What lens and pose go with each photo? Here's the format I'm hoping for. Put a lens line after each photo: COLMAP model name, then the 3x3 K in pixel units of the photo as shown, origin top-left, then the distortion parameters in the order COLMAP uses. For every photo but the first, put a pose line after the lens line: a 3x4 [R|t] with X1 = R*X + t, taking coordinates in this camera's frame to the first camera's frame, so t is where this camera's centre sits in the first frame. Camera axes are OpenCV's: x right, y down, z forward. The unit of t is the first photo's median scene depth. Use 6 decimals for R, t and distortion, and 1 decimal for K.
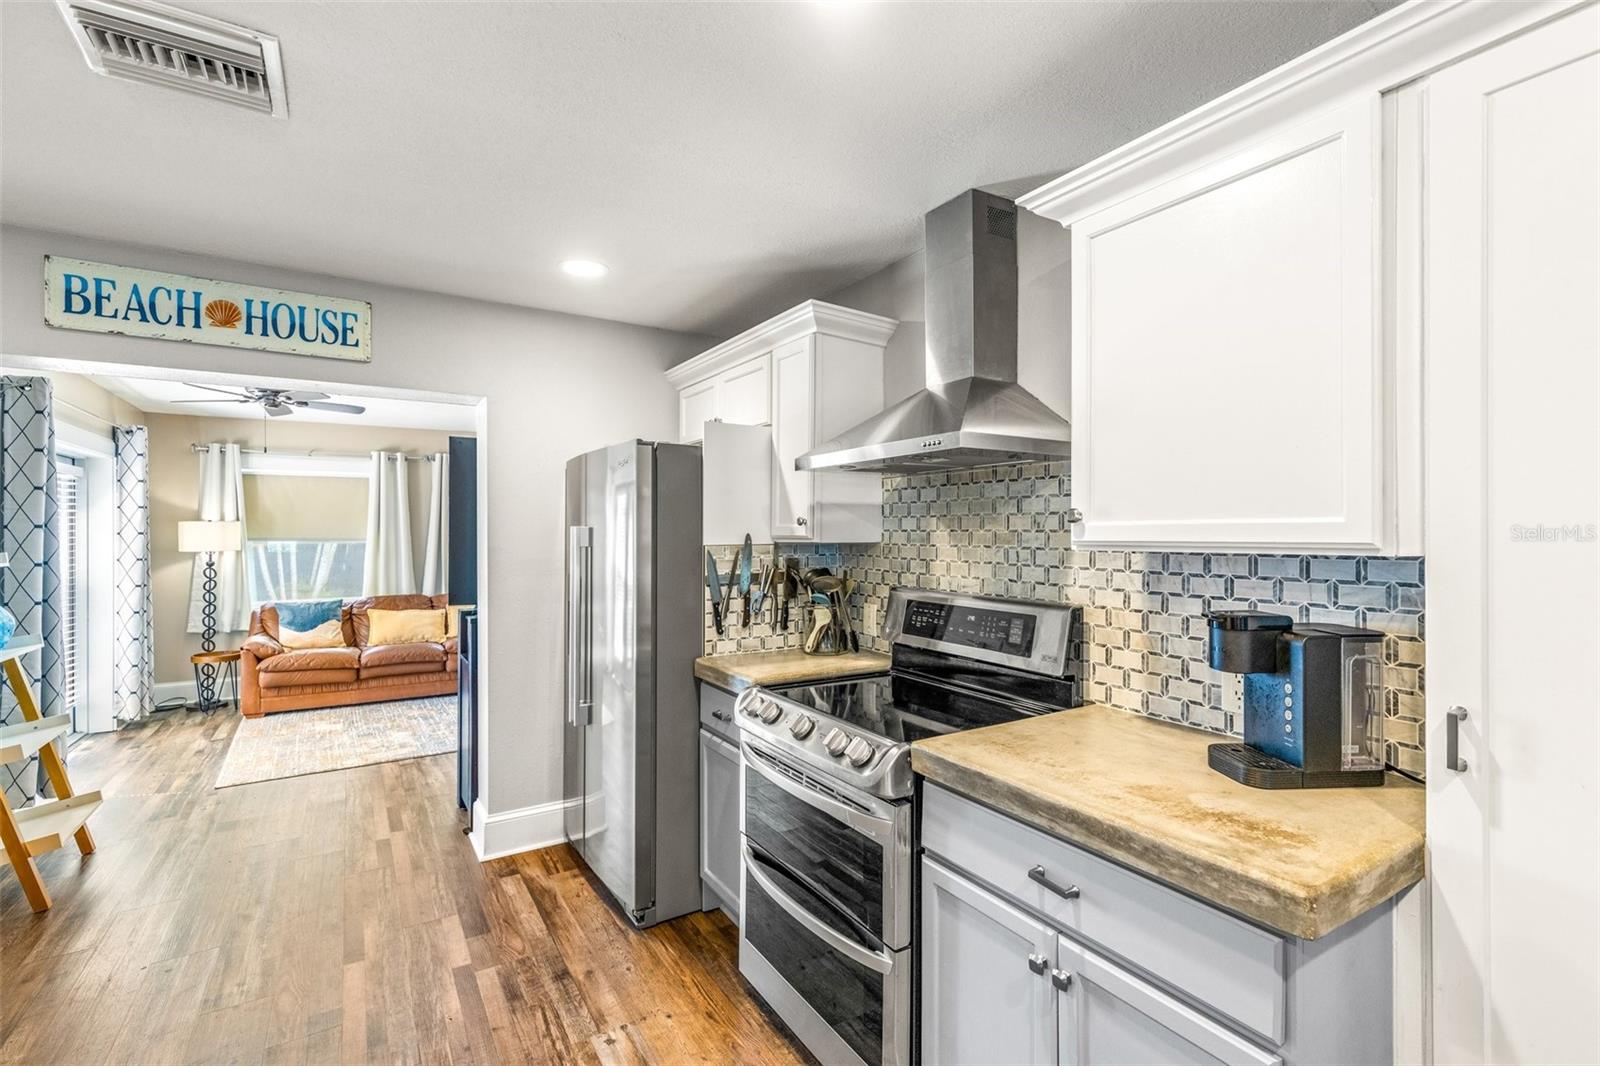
lens RADIAL K [[722.1, 0, 794.4], [0, 722.1, 530.5], [0, 0, 1]] dist [0.007554, -0.000618]
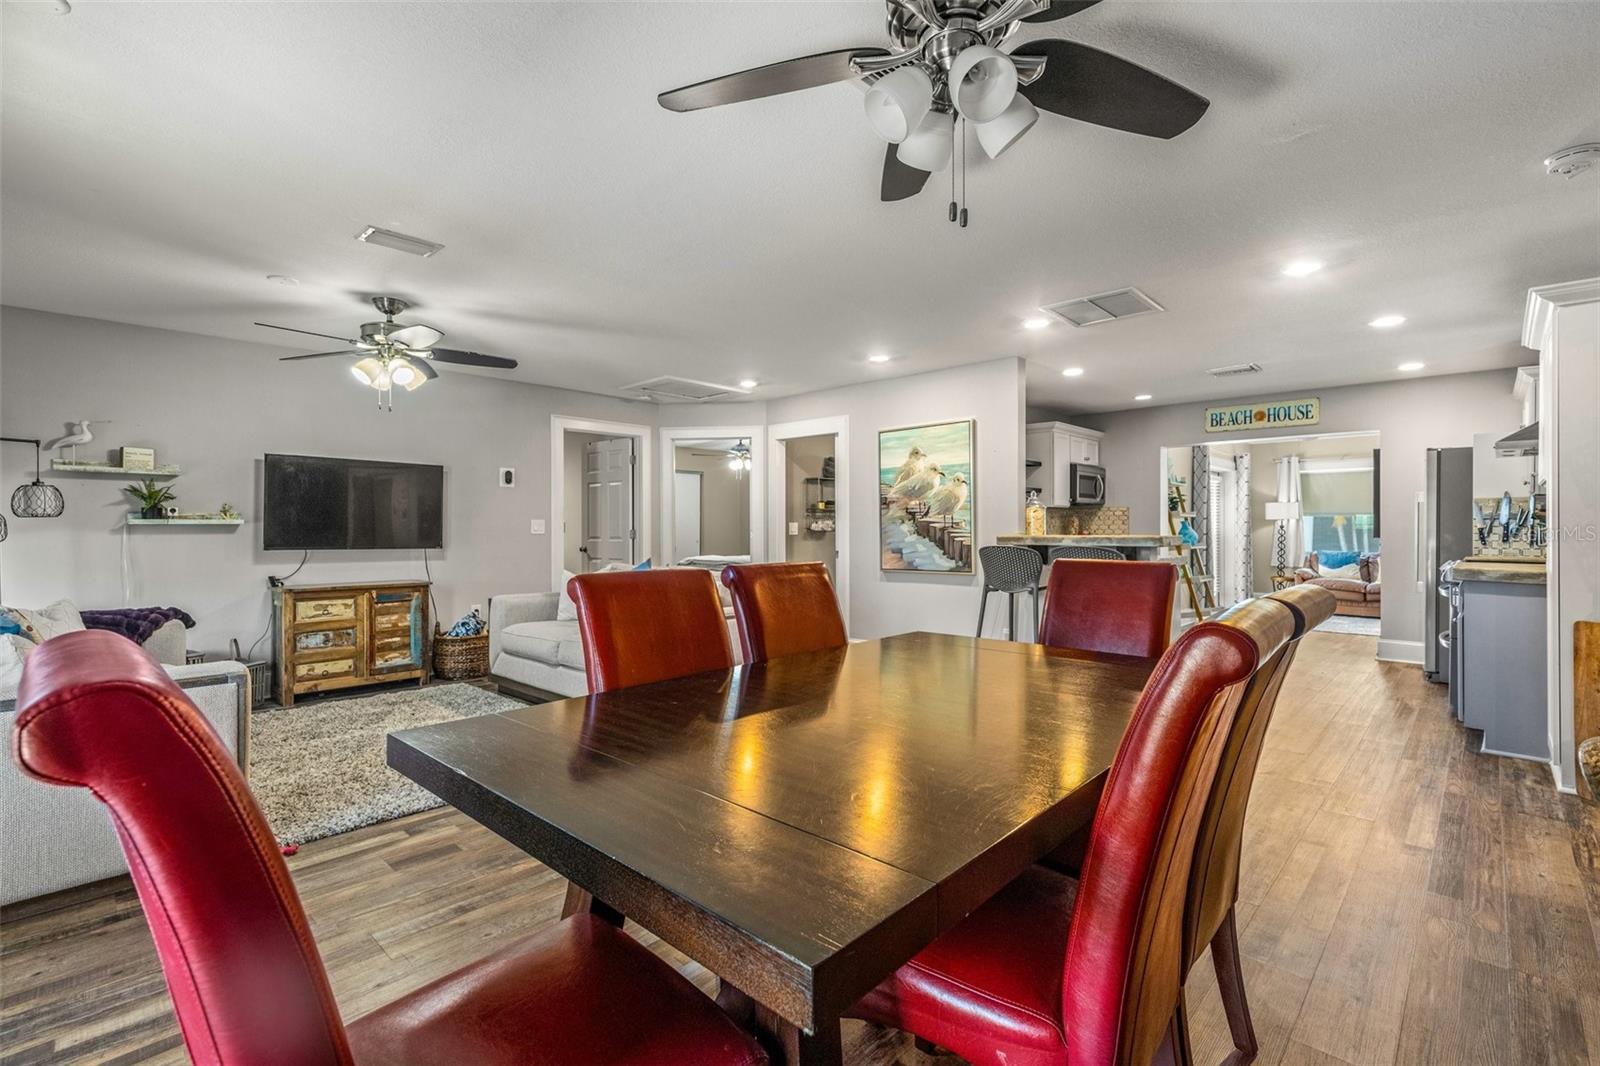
lens RADIAL K [[722.1, 0, 807.9], [0, 722.1, 525.0], [0, 0, 1]] dist [0.007554, -0.000618]
pose [[0.257819, 0.001170, -0.966193, 1.258330], [-0.002139, 0.999998, 0.000640, 0.091261], [0.966191, 0.001902, 0.257821, -1.190044]]
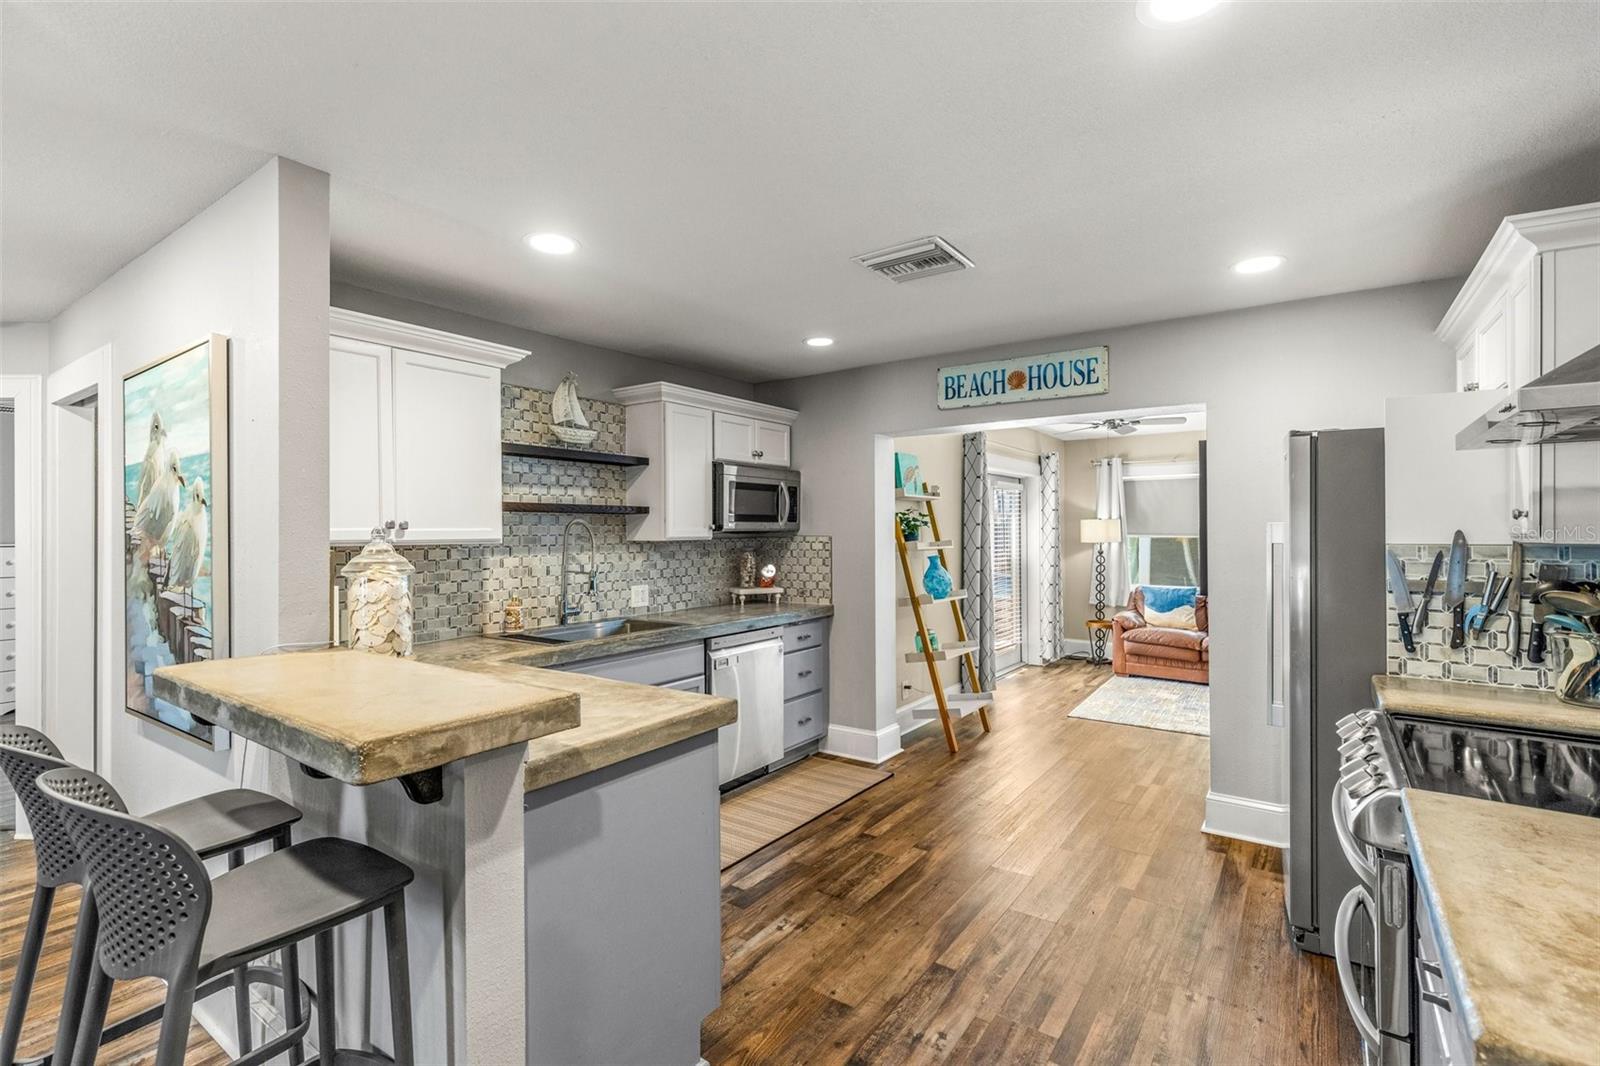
lens RADIAL K [[722.1, 0, 812.0], [0, 722.1, 522.3], [0, 0, 1]] dist [0.007554, -0.000618]
pose [[0.391559, -0.005774, -0.920135, 0.385492], [0.000883, 0.999982, -0.005899, -0.000764], [0.920153, 0.001497, 0.391557, 0.039435]]
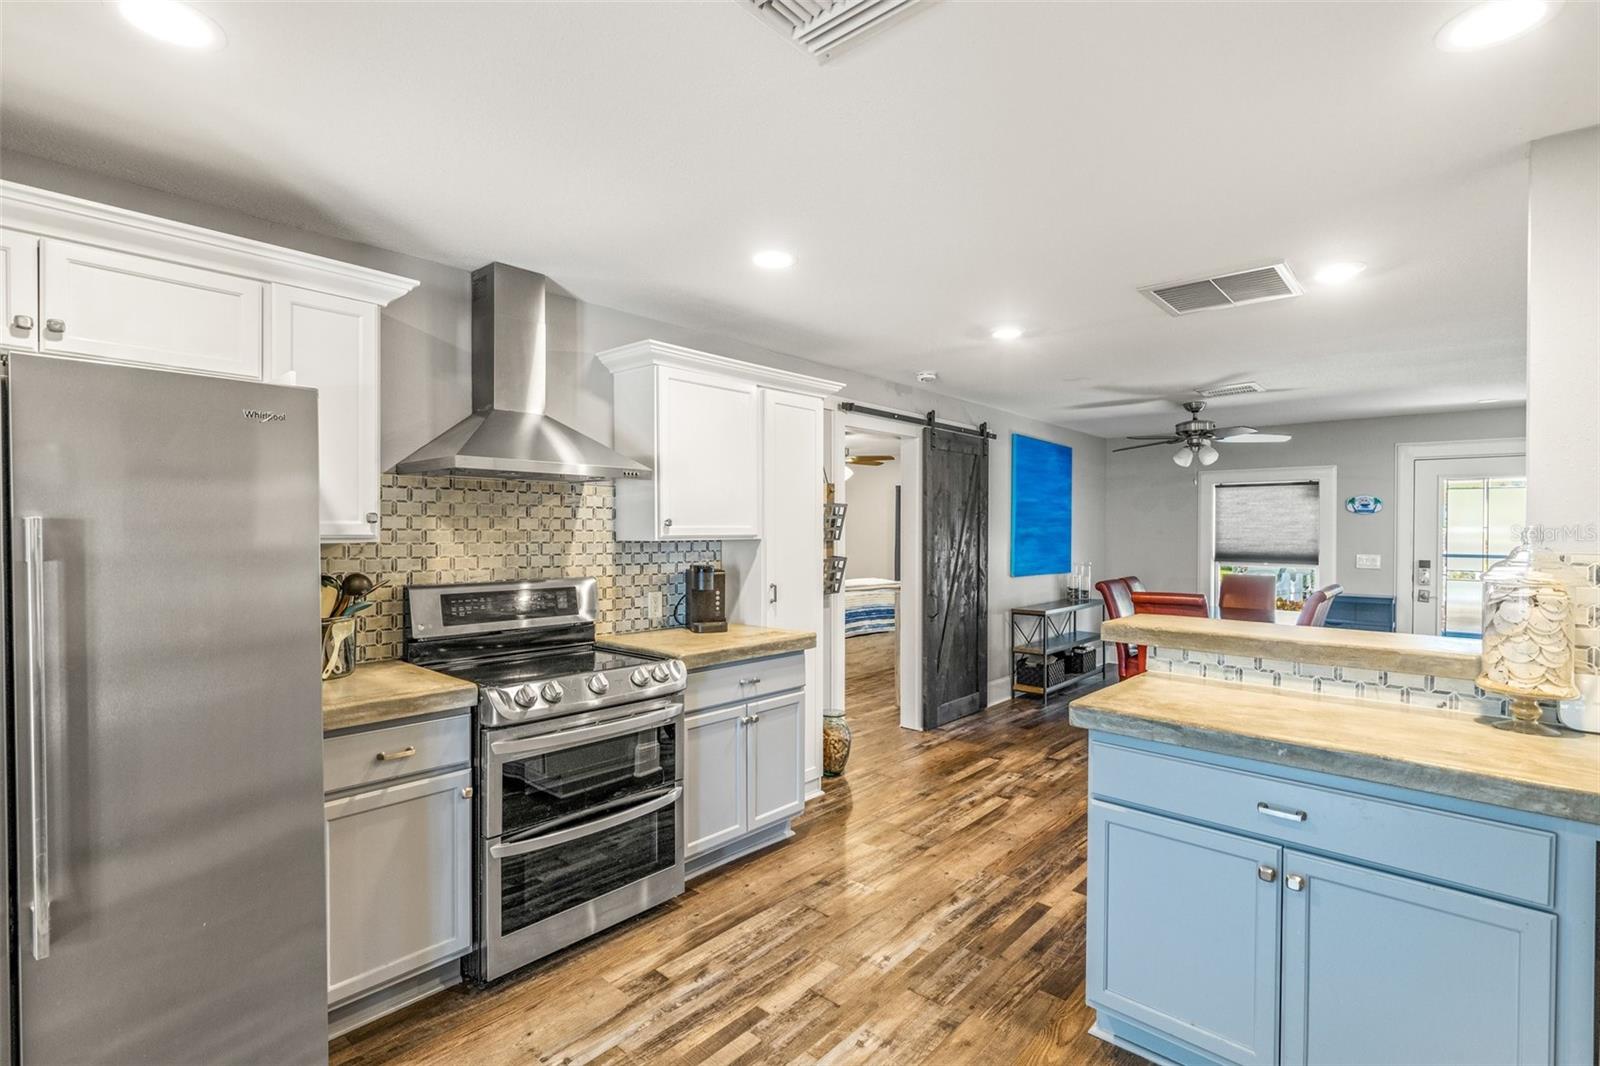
lens RADIAL K [[737.7, 0, 811.8], [0, 737.7, 532.7], [0, 0, 1]] dist [0.000388, -0.000082]
pose [[-0.289601, 0.000537, 0.957147, -0.931325], [-0.000563, 1.000000, -0.000731, 0.004899], [-0.957147, -0.000751, -0.289601, 0.708604]]
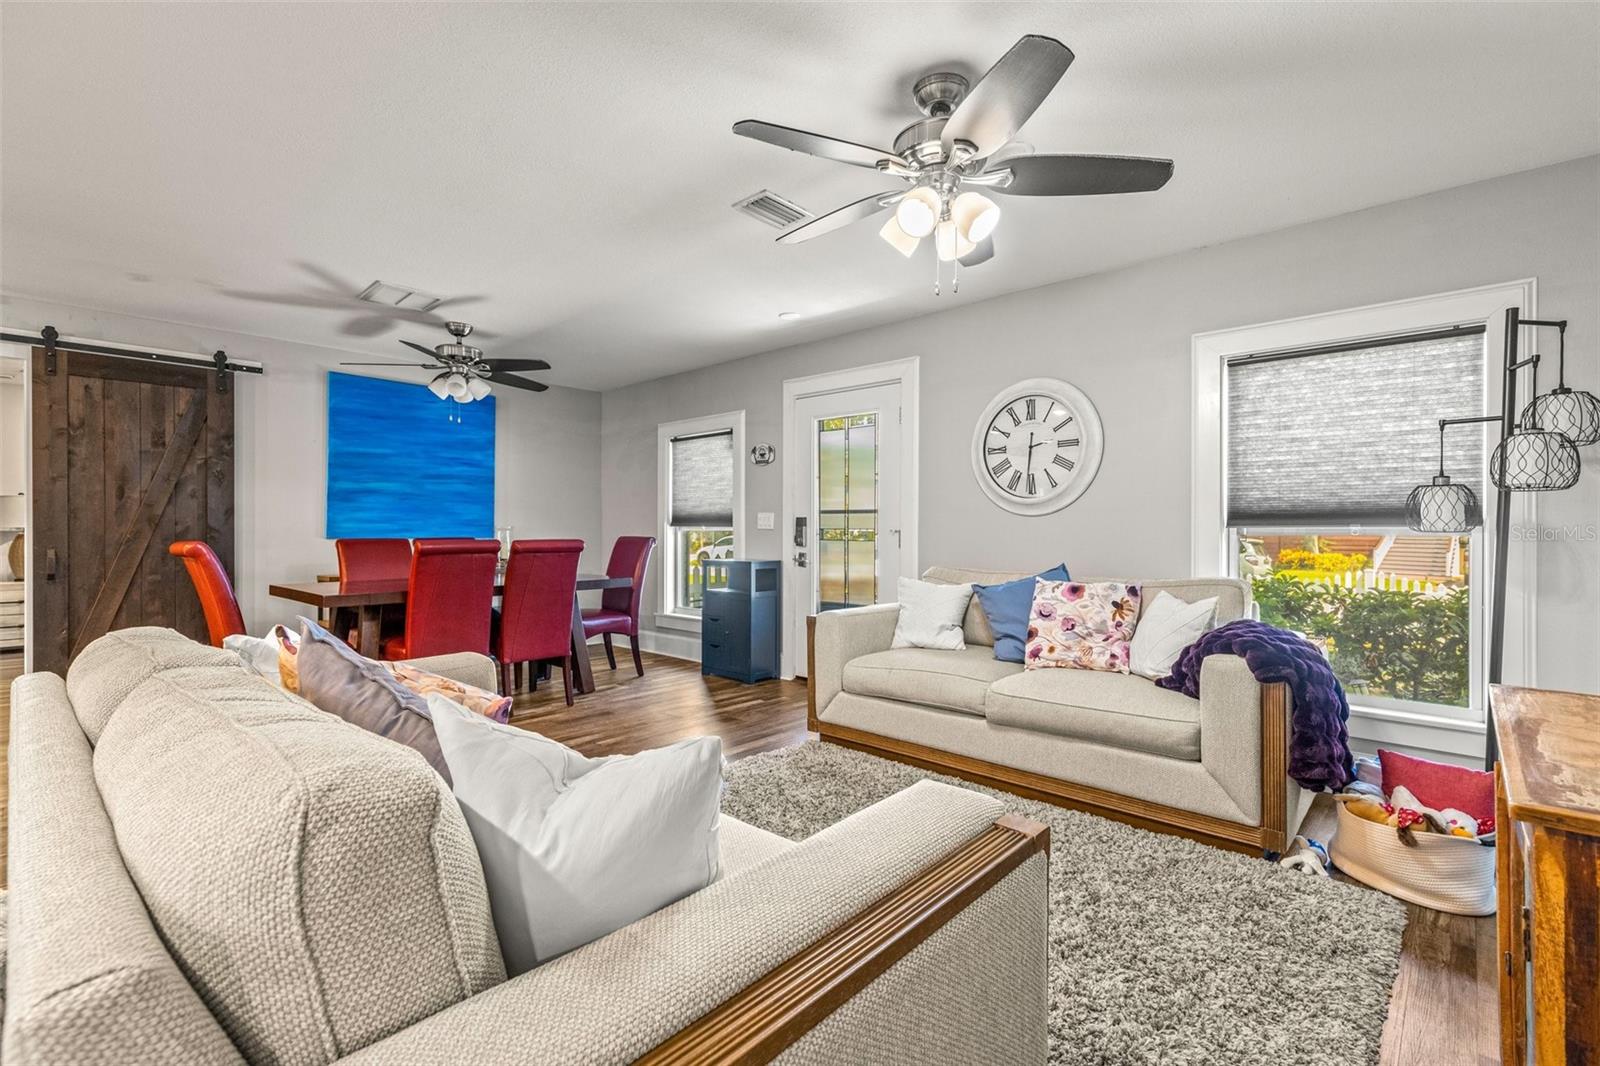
lens RADIAL K [[722.1, 0, 803.0], [0, 722.1, 533.8], [0, 0, 1]] dist [0.007554, -0.000618]
pose [[-0.269588, -0.001878, 0.962974, -1.099244], [0.003302, 0.999990, 0.002874, 0.123513], [-0.962970, 0.003954, -0.269579, -1.256538]]
